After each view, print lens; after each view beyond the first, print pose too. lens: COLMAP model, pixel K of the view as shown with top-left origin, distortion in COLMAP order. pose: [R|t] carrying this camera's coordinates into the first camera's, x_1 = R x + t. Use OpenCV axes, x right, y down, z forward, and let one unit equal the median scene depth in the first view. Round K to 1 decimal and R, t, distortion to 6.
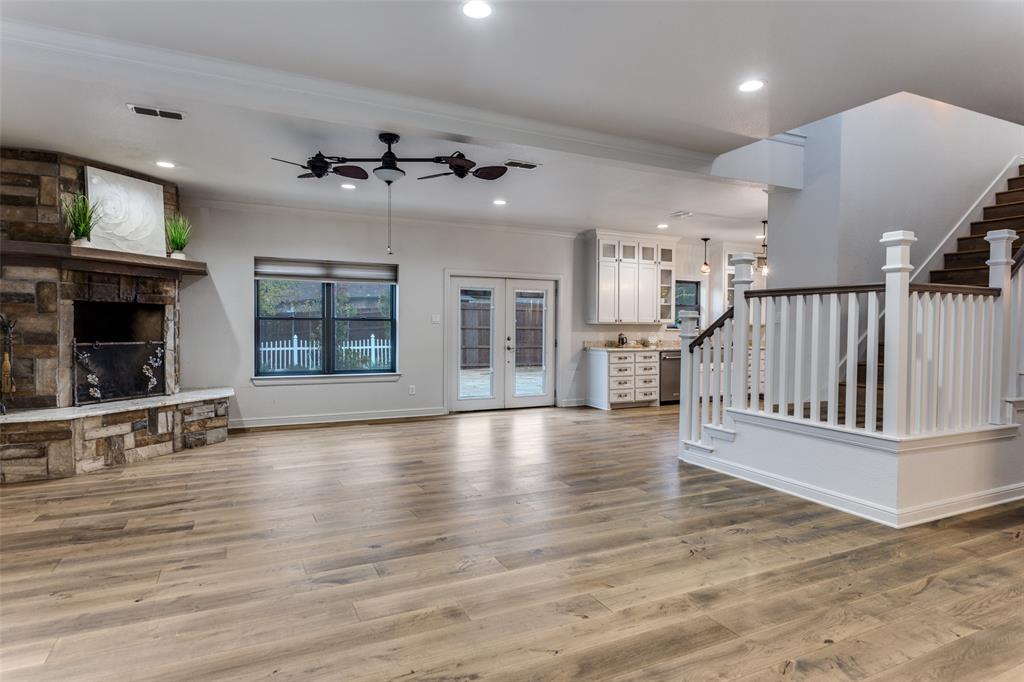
lens RADIAL K [[567.7, 0, 508.3], [0, 567.7, 334.3], [0, 0, 1]] dist [-0.002064, 0.002293]
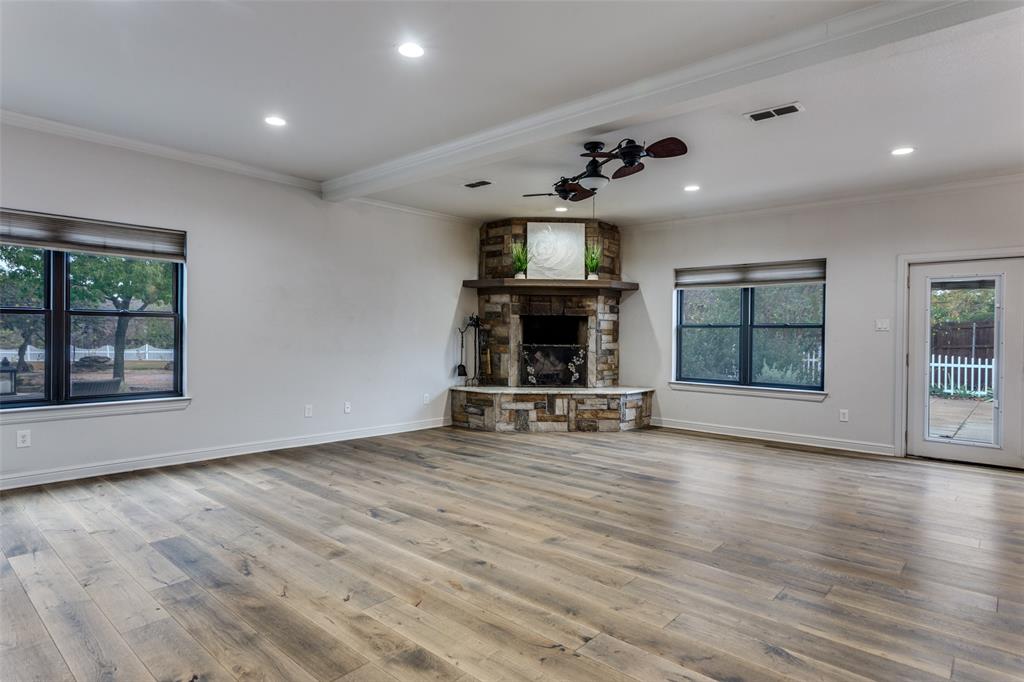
lens RADIAL K [[567.7, 0, 508.3], [0, 567.7, 334.3], [0, 0, 1]] dist [-0.002064, 0.002293]
pose [[0.378642, 0.000173, -0.925543, 0.594923], [-0.020788, 0.999749, -0.008317, 0.002900], [0.925310, 0.022390, 0.378551, 0.420155]]
